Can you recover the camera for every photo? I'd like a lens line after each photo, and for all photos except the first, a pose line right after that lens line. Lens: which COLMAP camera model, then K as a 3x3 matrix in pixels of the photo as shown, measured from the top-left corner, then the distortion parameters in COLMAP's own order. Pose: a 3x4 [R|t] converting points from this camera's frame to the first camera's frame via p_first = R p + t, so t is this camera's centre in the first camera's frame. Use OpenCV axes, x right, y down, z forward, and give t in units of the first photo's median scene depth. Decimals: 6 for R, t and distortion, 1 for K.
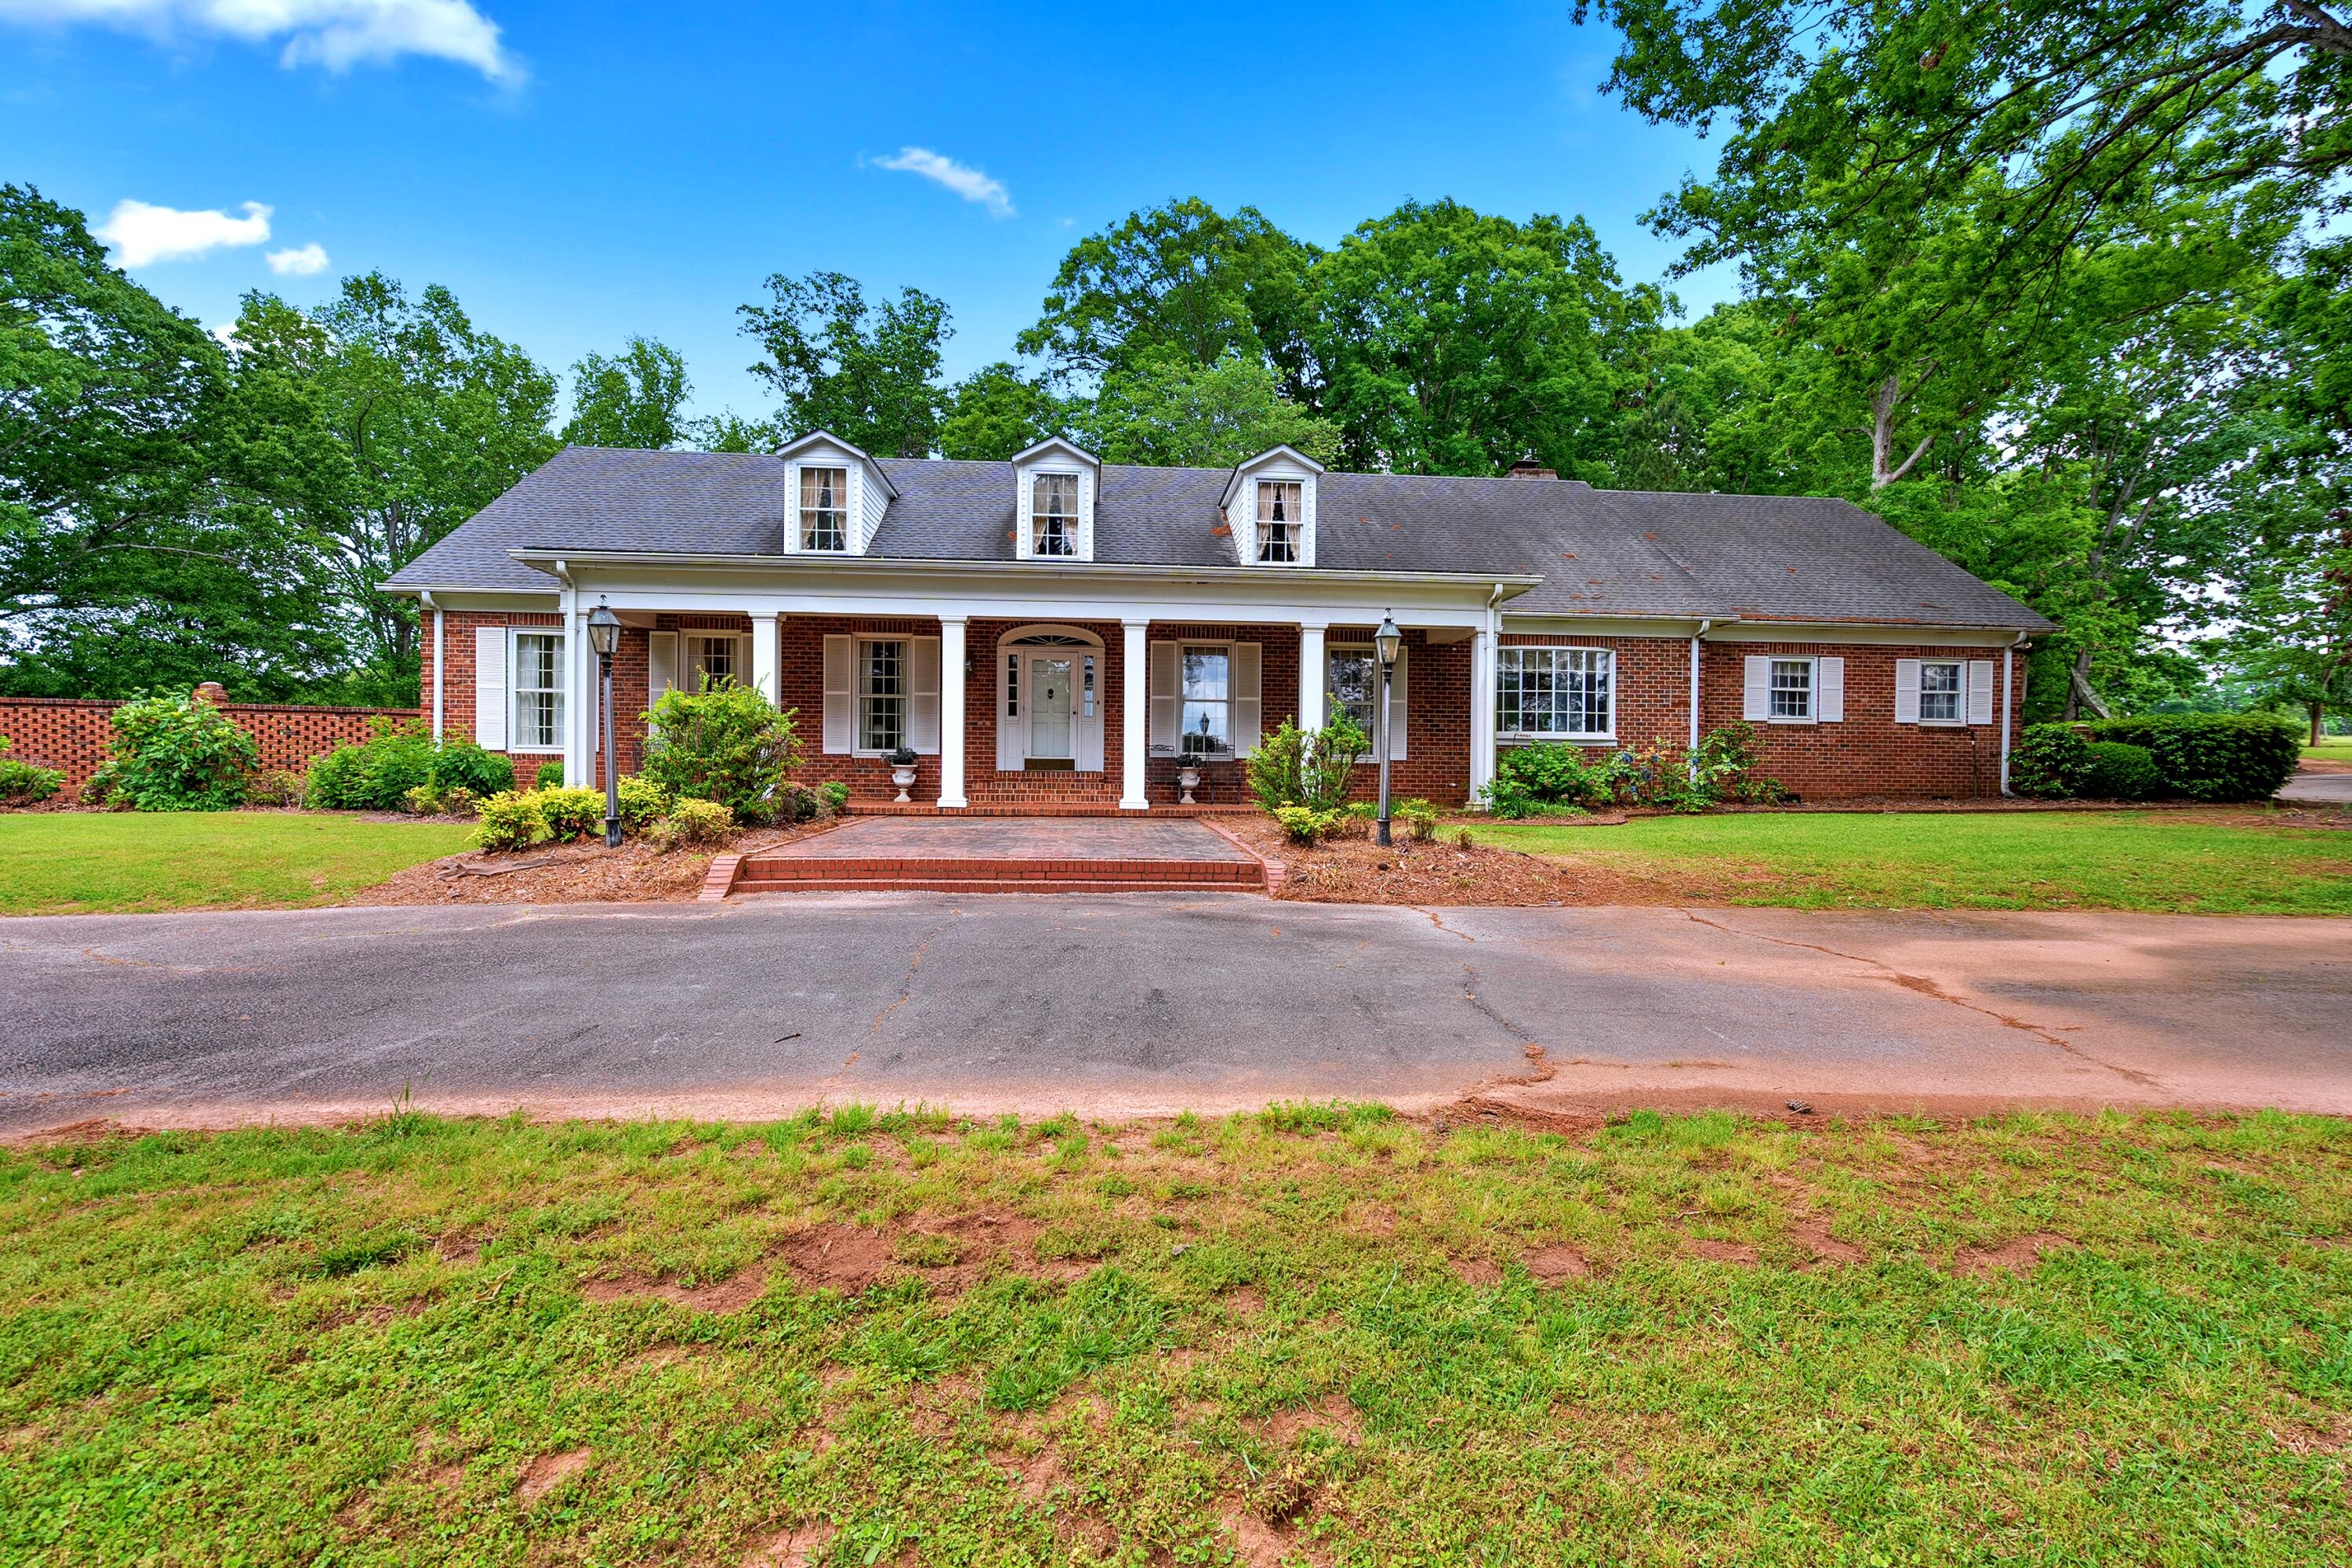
lens RADIAL K [[1058.7, 0, 1178.4], [0, 1058.7, 775.8], [0, 0, 1]] dist [-0.001346, 0.000009]
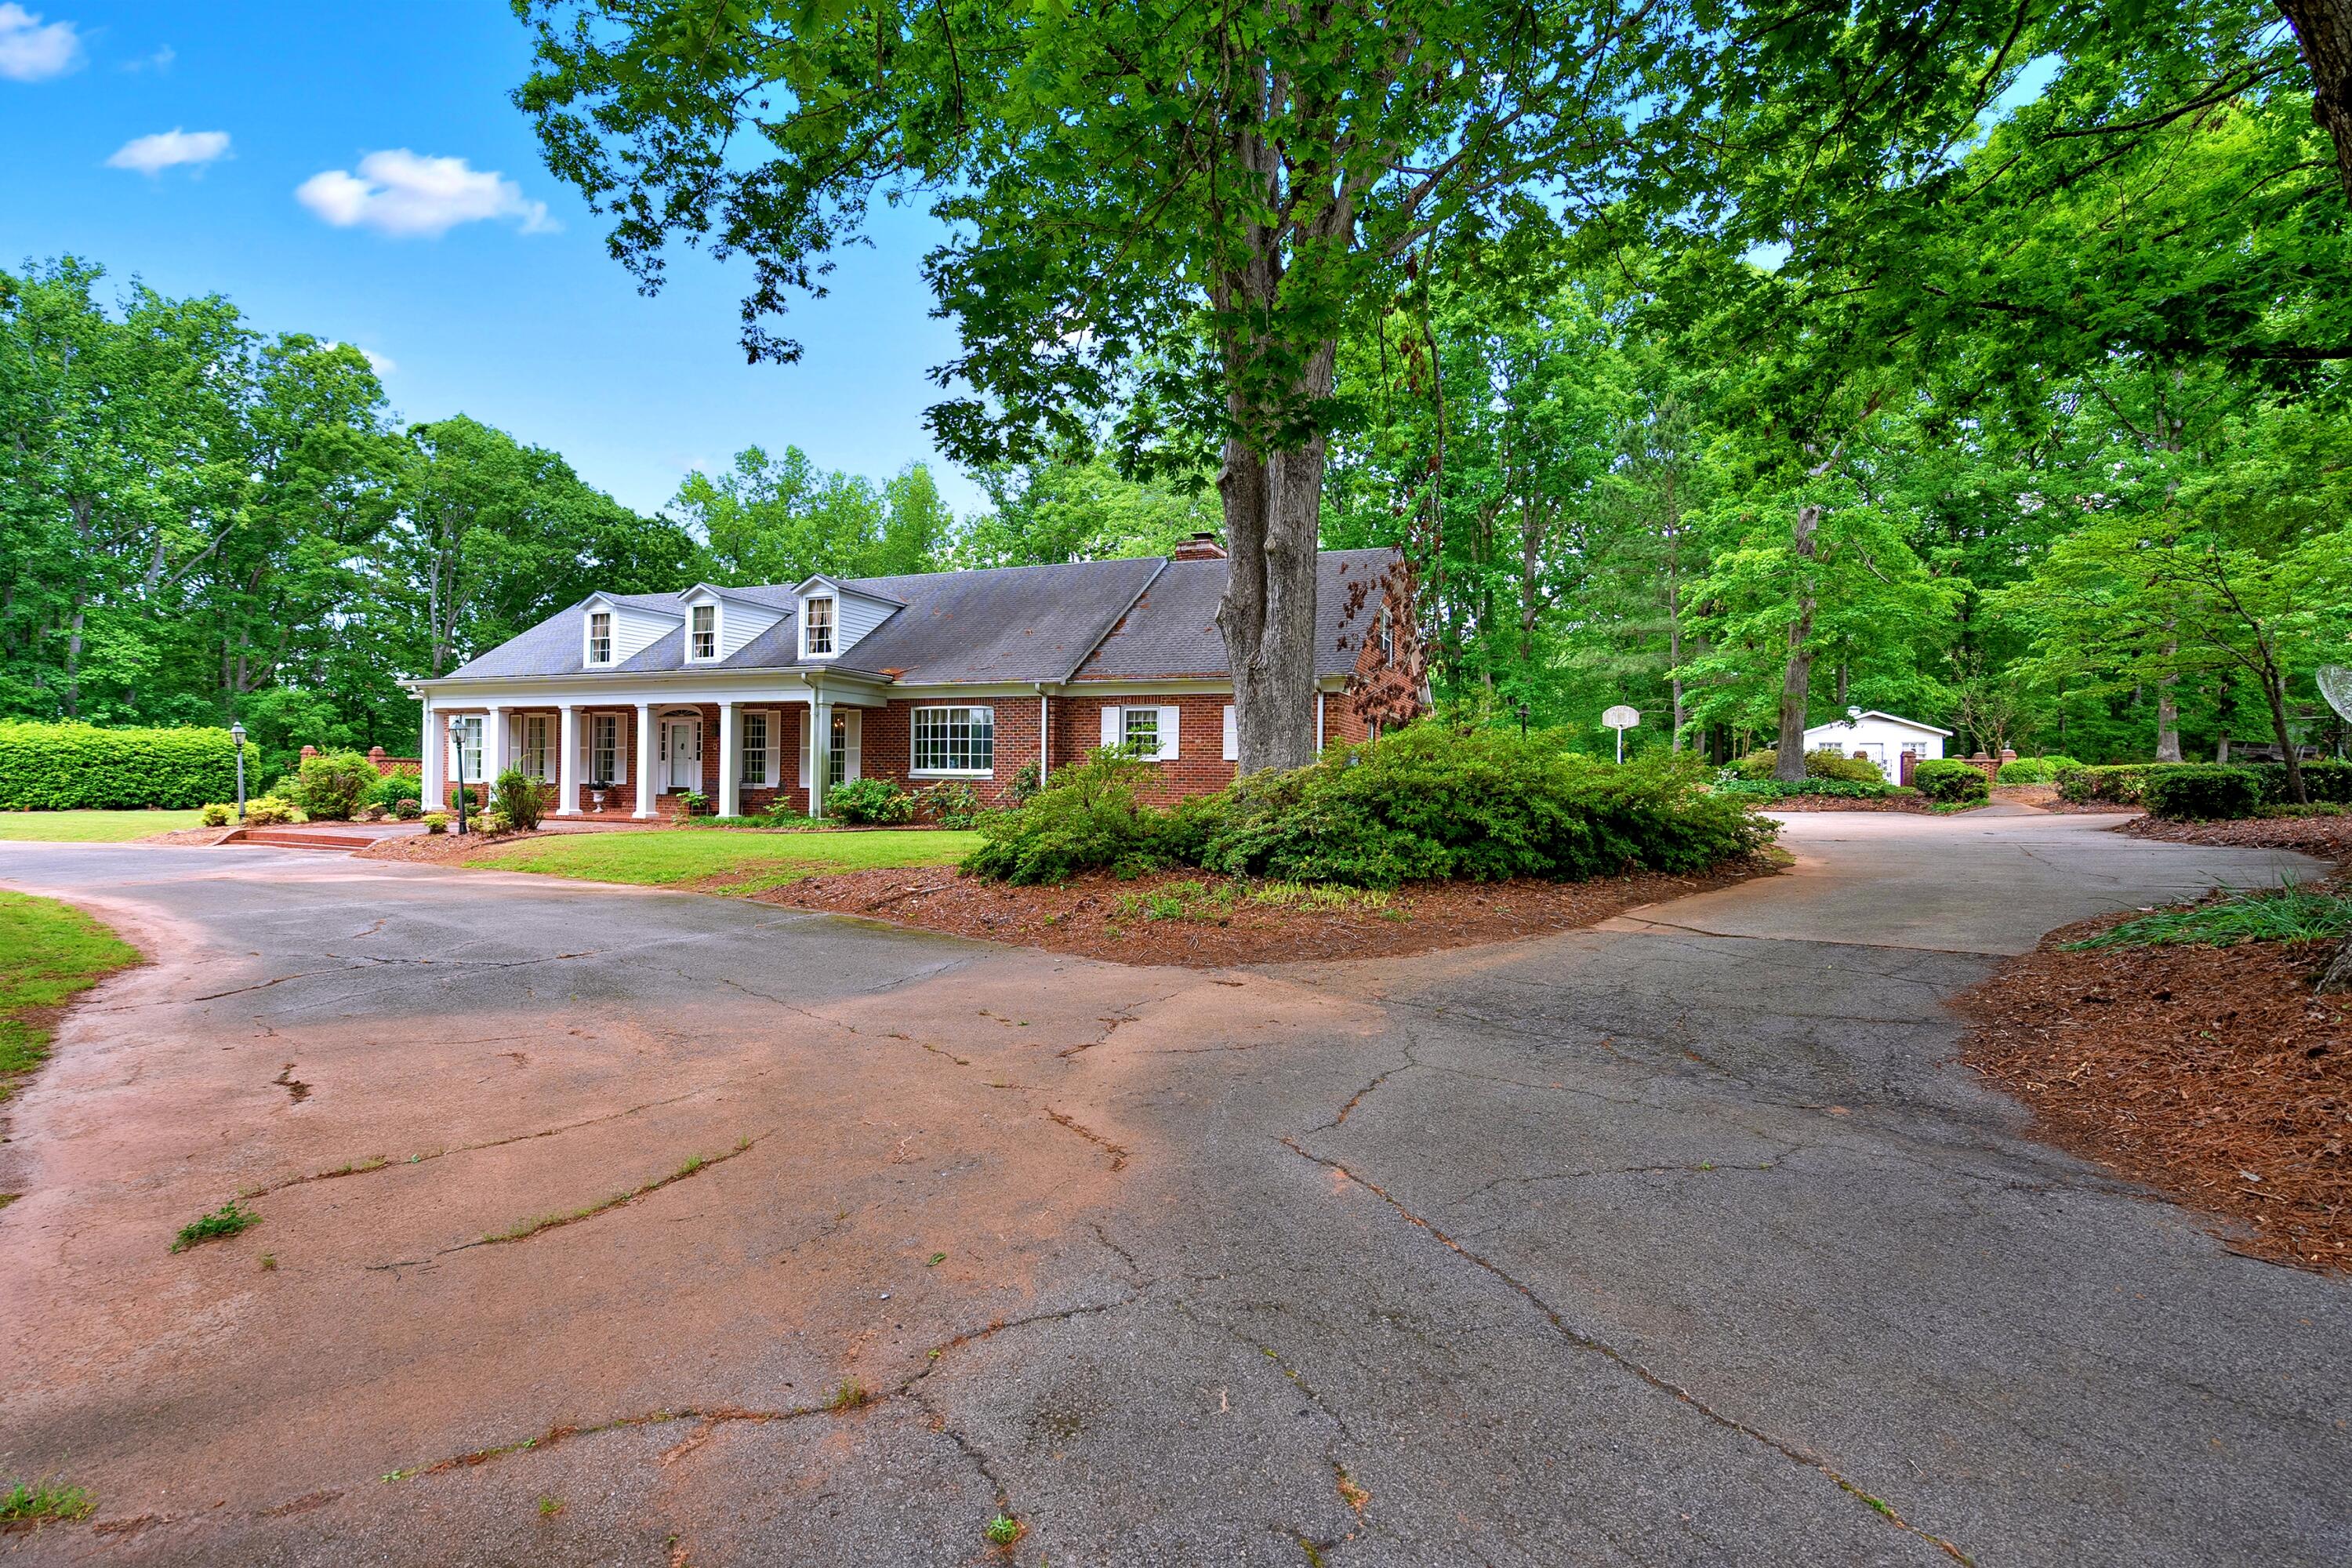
lens RADIAL K [[1058.7, 0, 1173.6], [0, 1058.7, 789.0], [0, 0, 1]] dist [-0.001346, 0.000009]
pose [[0.910098, 0.001541, -0.414390, 1.152564], [-0.011441, 0.999705, -0.021409, 0.010931], [0.414235, 0.024225, 0.909847, -0.118282]]
